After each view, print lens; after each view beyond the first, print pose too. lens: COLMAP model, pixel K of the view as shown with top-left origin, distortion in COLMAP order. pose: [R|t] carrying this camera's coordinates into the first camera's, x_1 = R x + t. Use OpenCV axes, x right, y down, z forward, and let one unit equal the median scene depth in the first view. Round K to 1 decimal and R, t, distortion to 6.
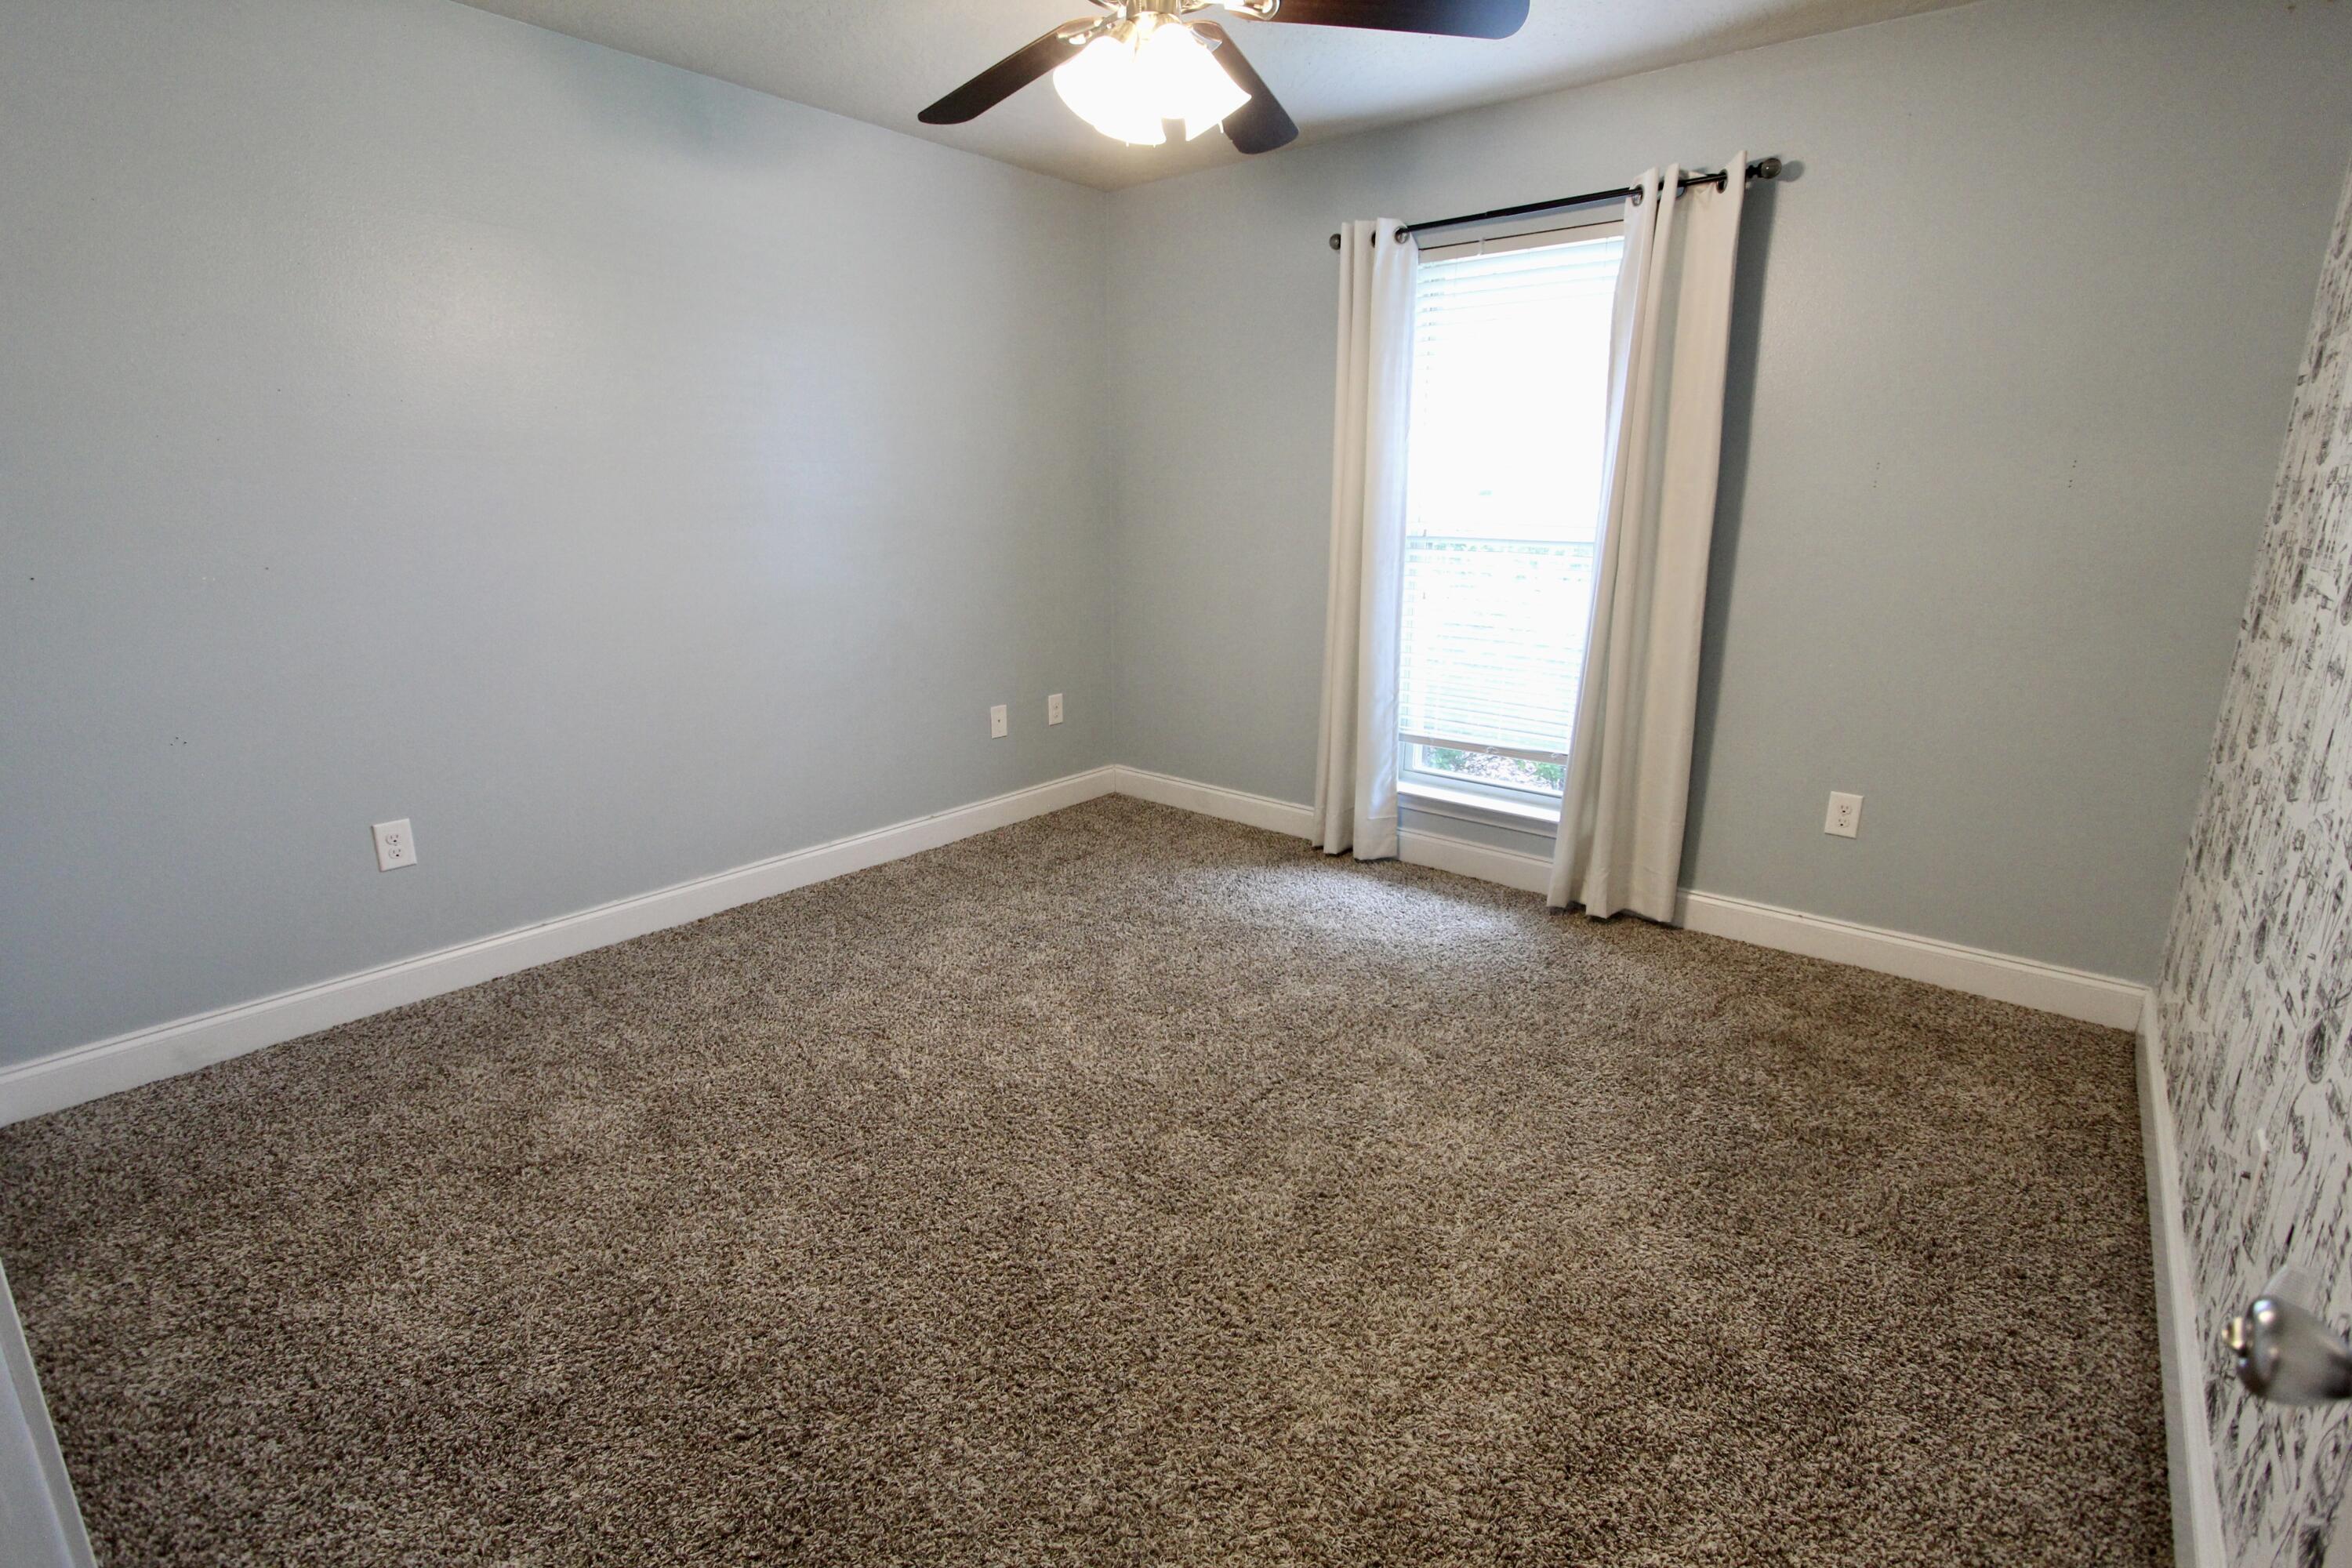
lens RADIAL K [[1089.0, 0, 1162.1], [0, 1089.0, 781.0], [0, 0, 1]] dist [-0.019705, 0.003991]
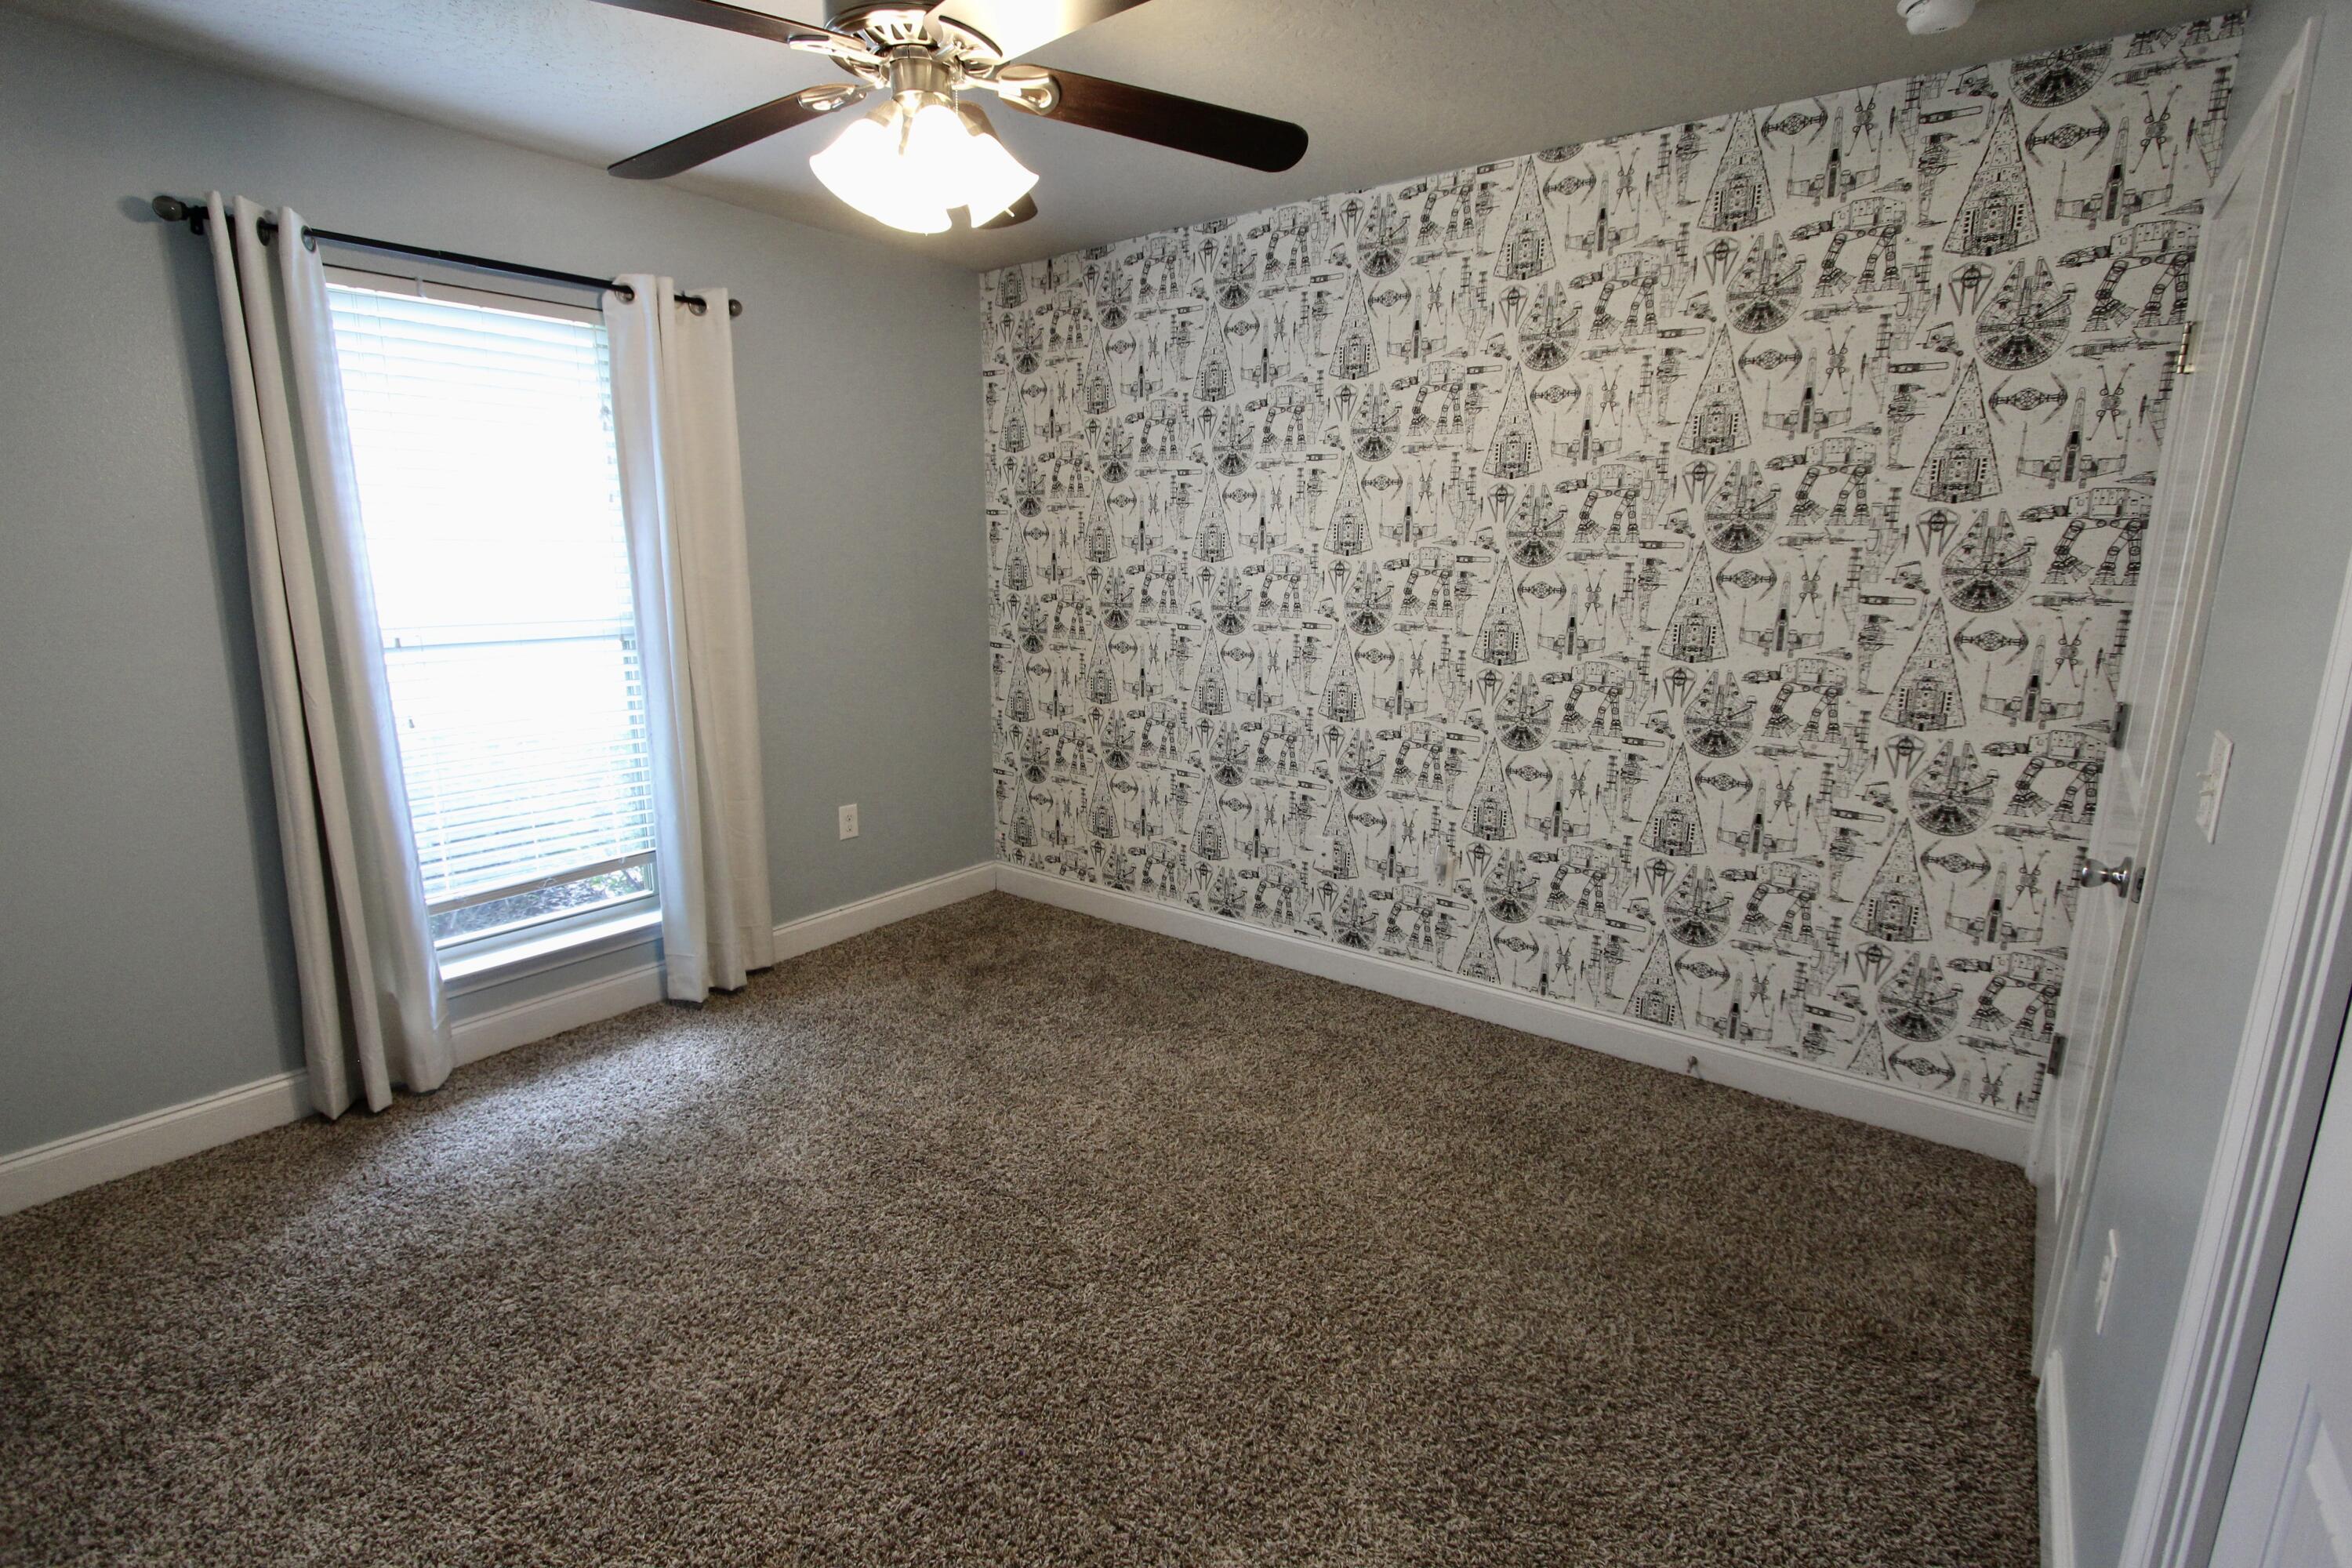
lens RADIAL K [[1089.0, 0, 1162.1], [0, 1089.0, 783.0], [0, 0, 1]] dist [-0.019705, 0.003991]
pose [[-0.052183, -0.199002, 0.978609, -0.587176], [0.261455, 0.943040, 0.205711, -0.163668], [-0.963804, 0.266597, 0.002819, 0.560530]]
